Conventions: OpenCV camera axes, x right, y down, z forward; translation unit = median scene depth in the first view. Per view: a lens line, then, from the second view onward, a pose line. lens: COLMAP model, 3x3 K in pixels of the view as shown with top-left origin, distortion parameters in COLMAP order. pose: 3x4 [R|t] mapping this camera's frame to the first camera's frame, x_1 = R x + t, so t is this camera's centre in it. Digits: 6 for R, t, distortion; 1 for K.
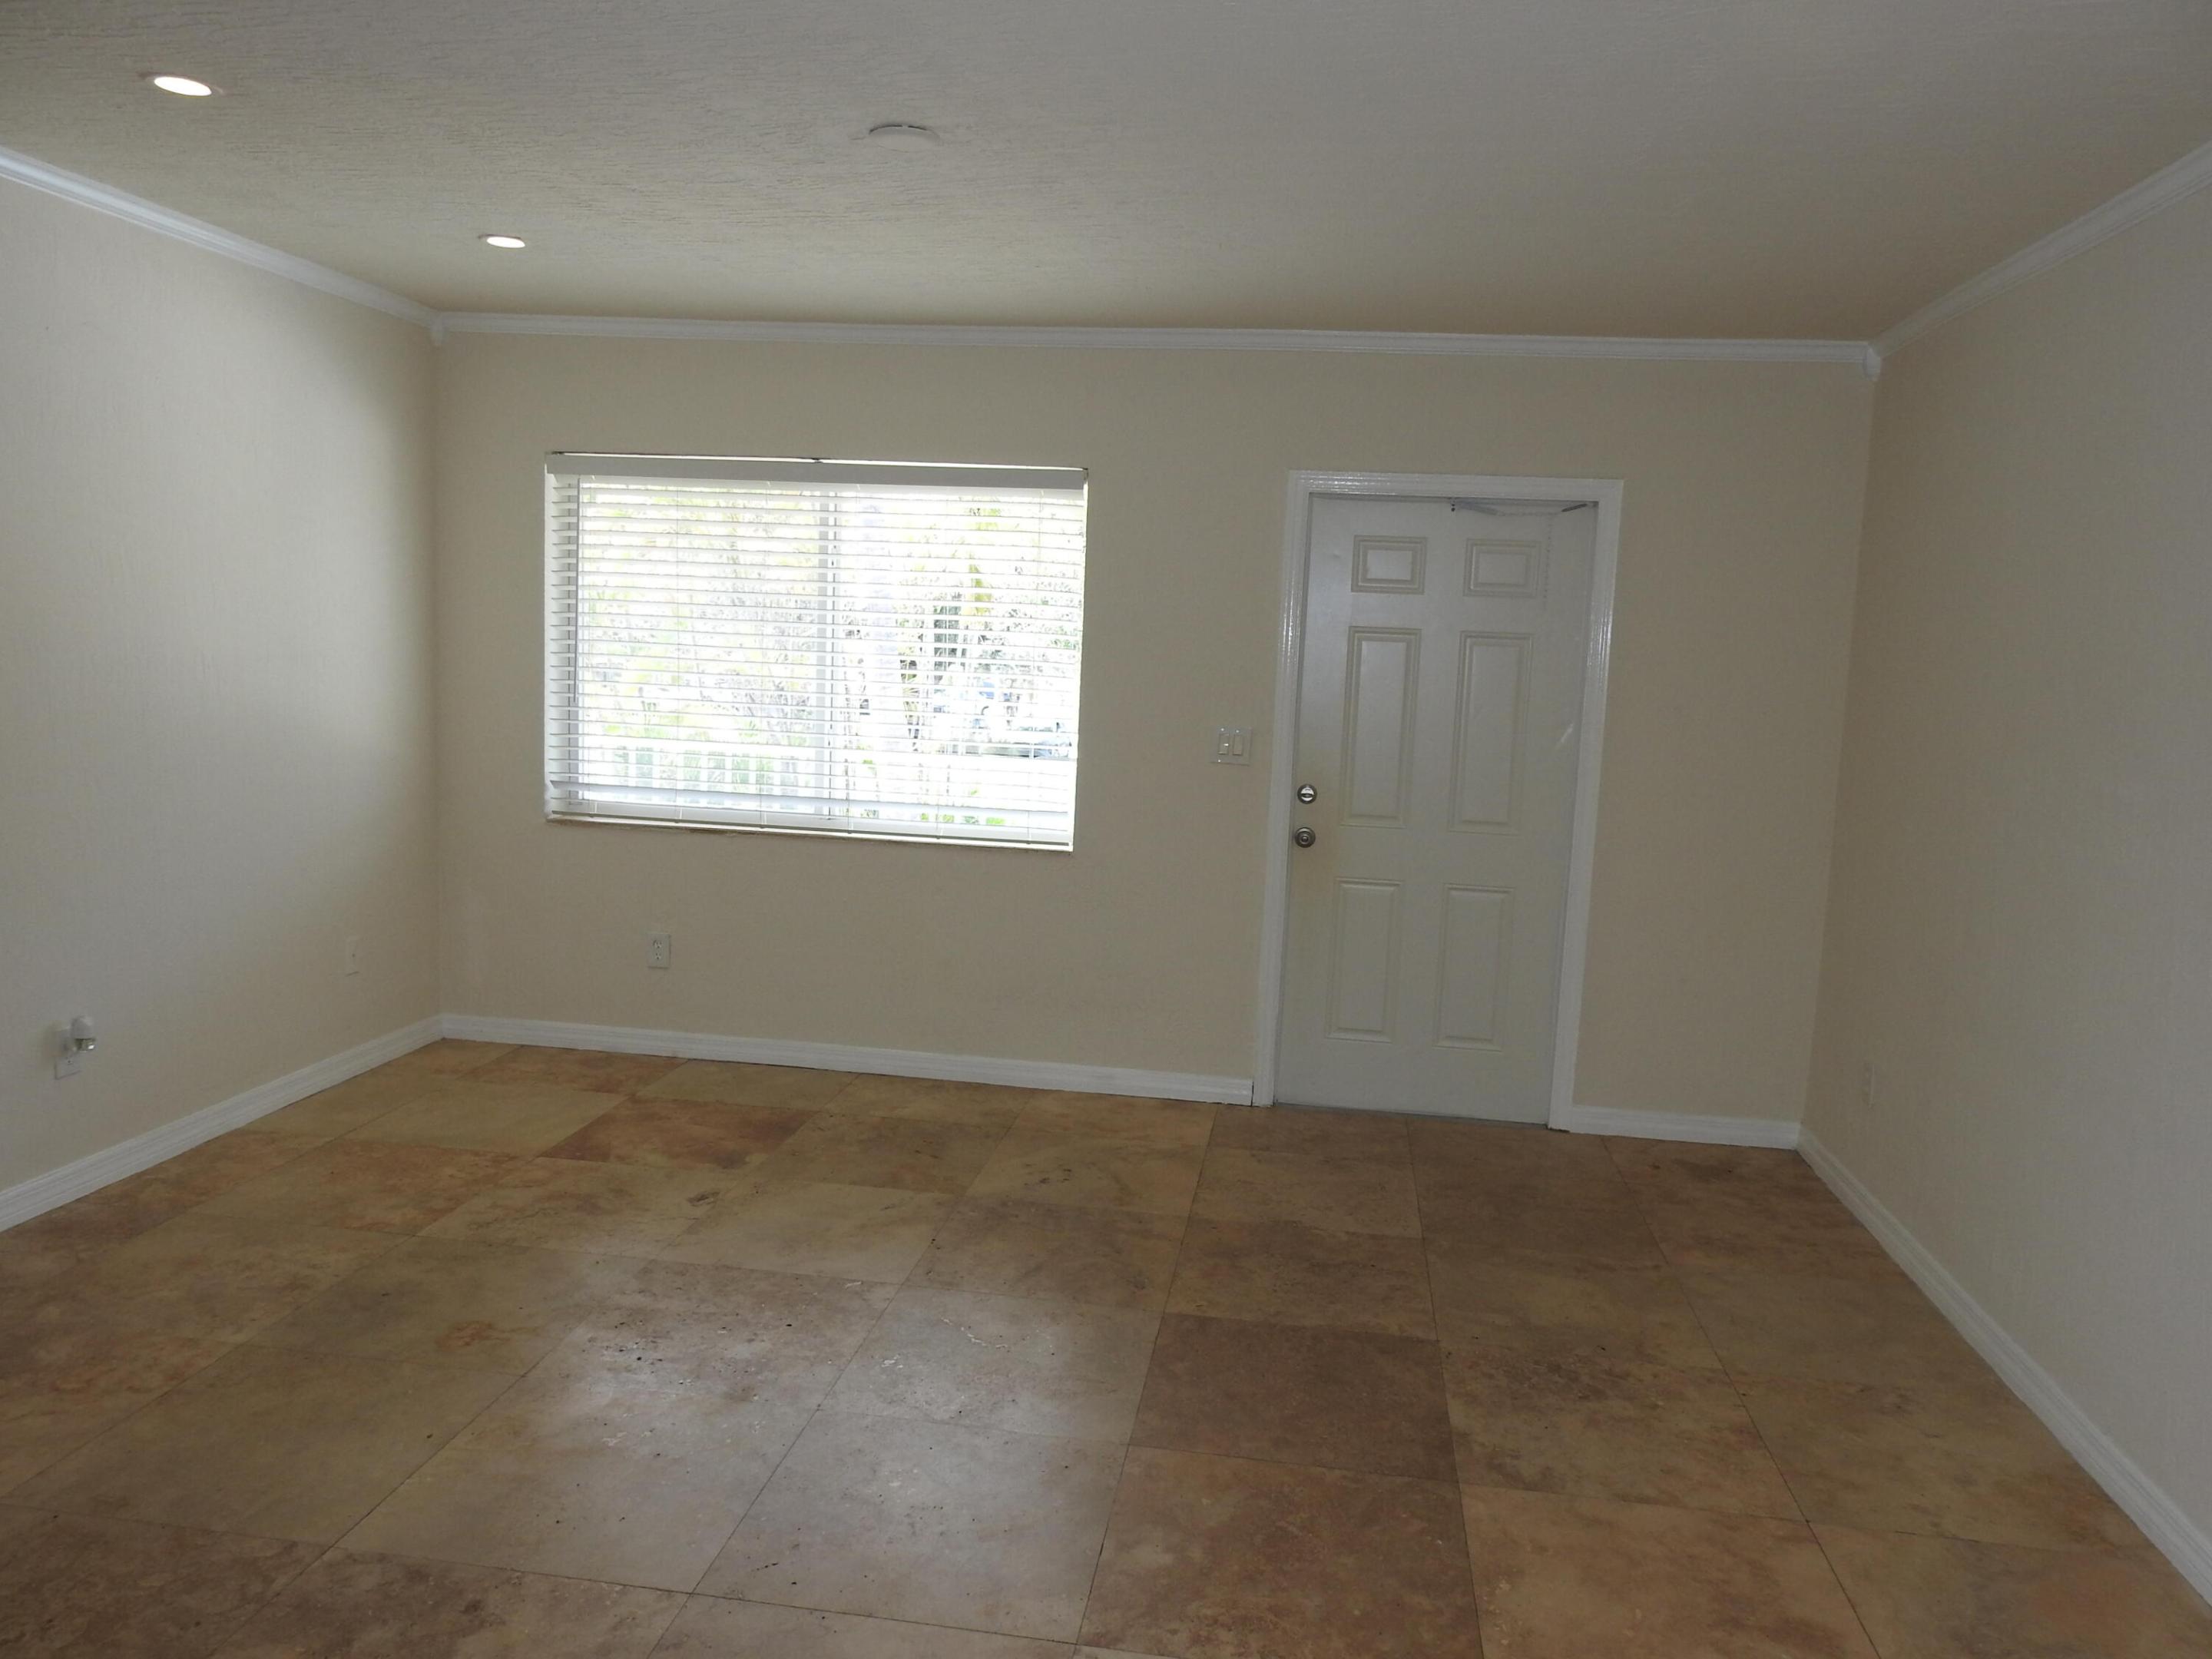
lens RADIAL K [[1590.2, 0, 1103.5], [0, 1590.2, 829.3], [0, 0, 1]] dist [-0.001584, 0.003237]
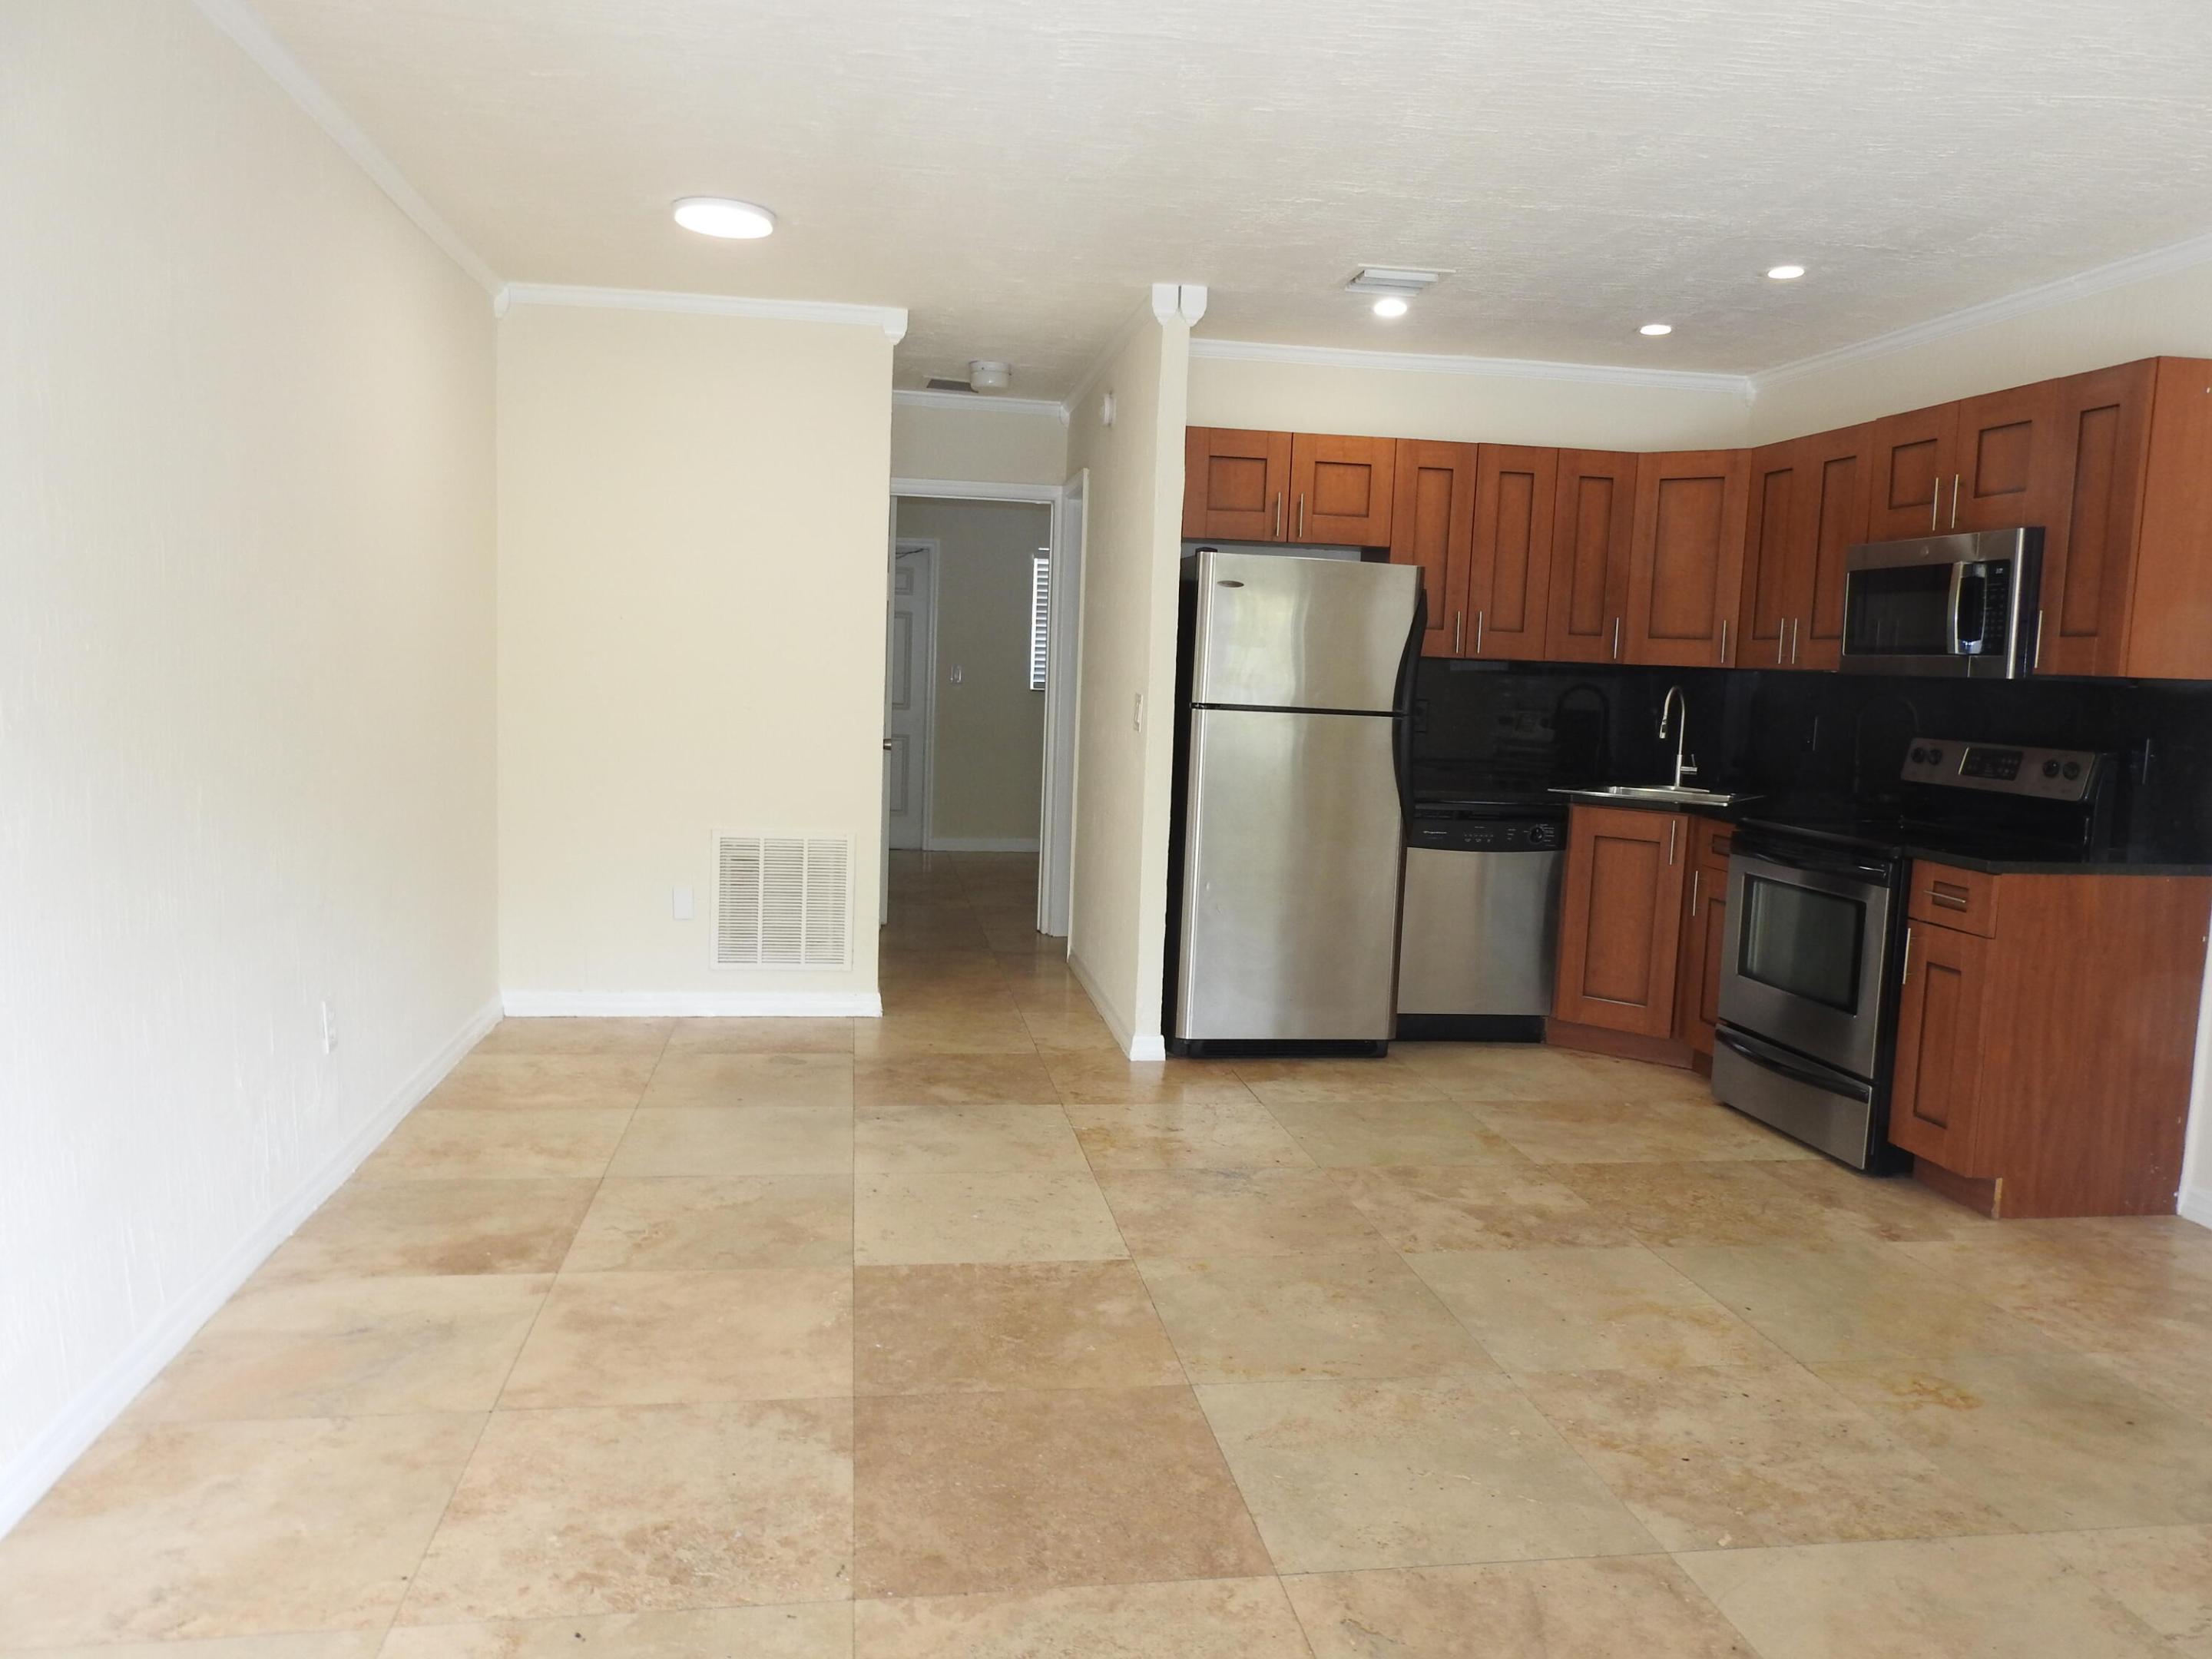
lens RADIAL K [[1590.2, 0, 1104.3], [0, 1590.2, 825.7], [0, 0, 1]] dist [-0.001584, 0.003237]
pose [[-0.951712, -0.048570, -0.303127, 0.356372], [-0.114900, 0.971993, 0.205004, -0.130280], [0.284680, 0.229934, -0.930638, 1.711561]]
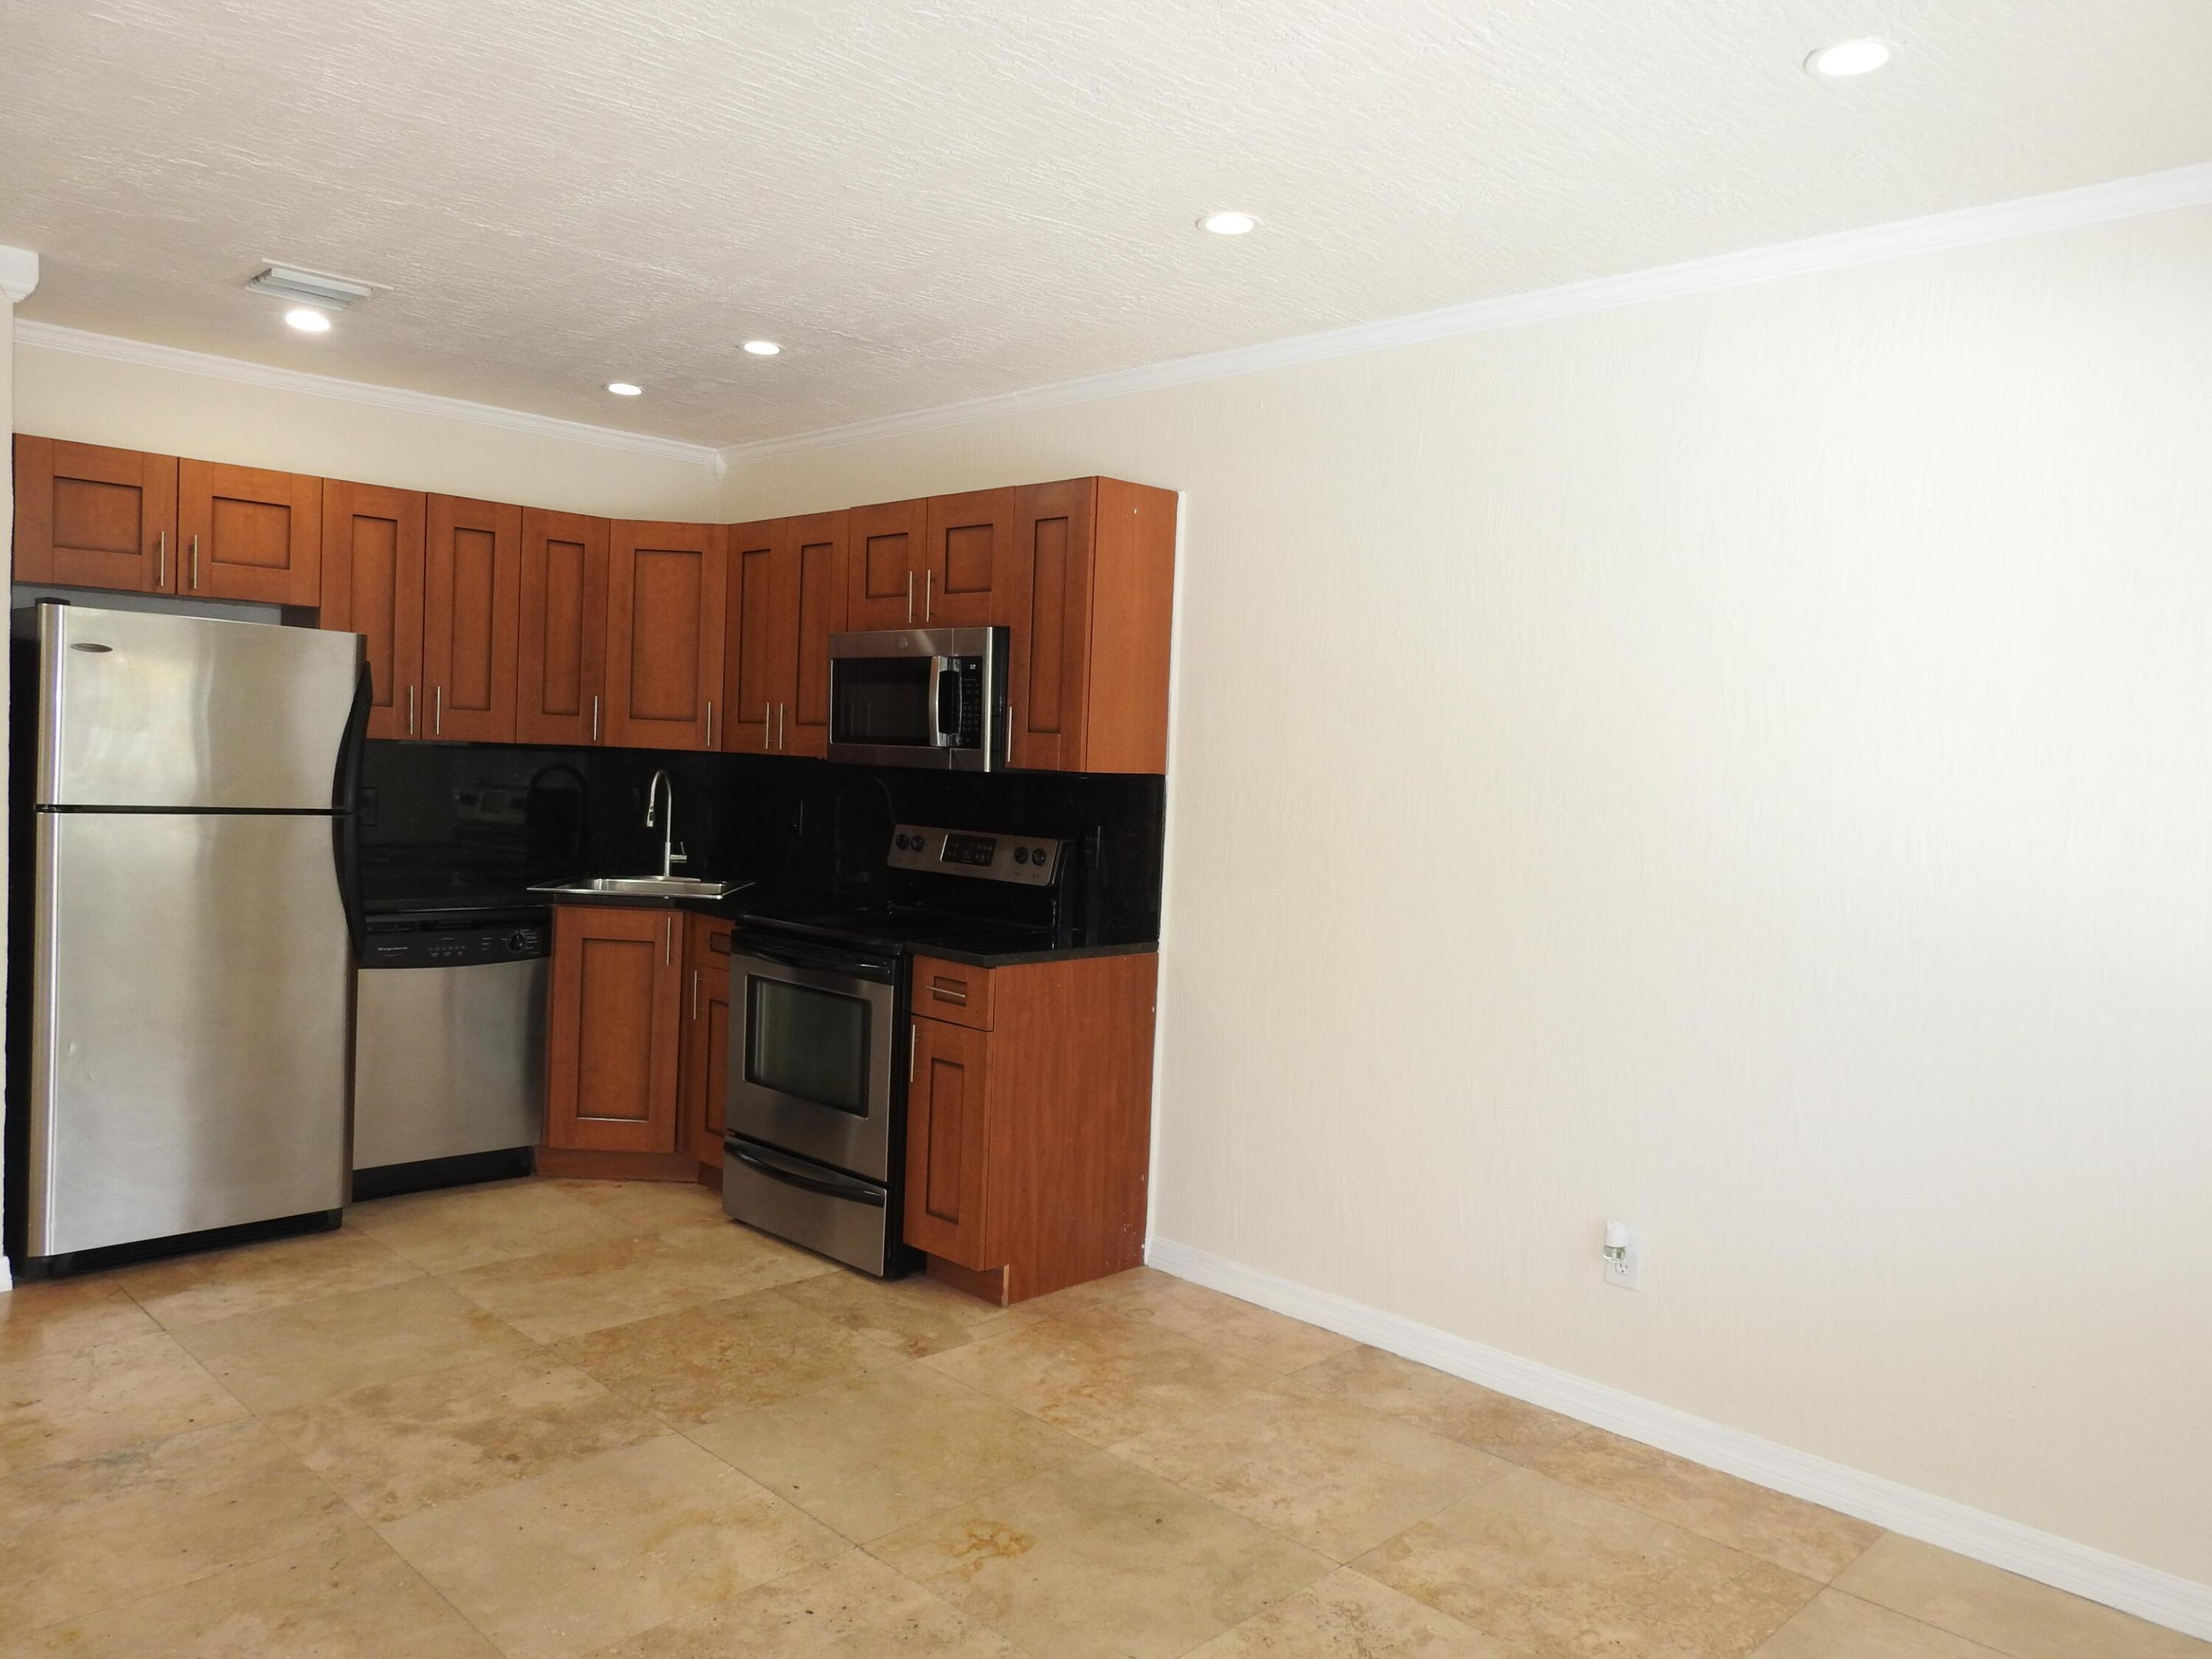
lens RADIAL K [[1590.2, 0, 1108.0], [0, 1590.2, 825.2], [0, 0, 1]] dist [-0.001584, 0.003237]
pose [[-0.588831, -0.032794, -0.807591, 0.282444], [-0.165441, 0.982911, 0.080713, -0.146702], [0.791143, 0.181135, -0.584194, 1.553359]]
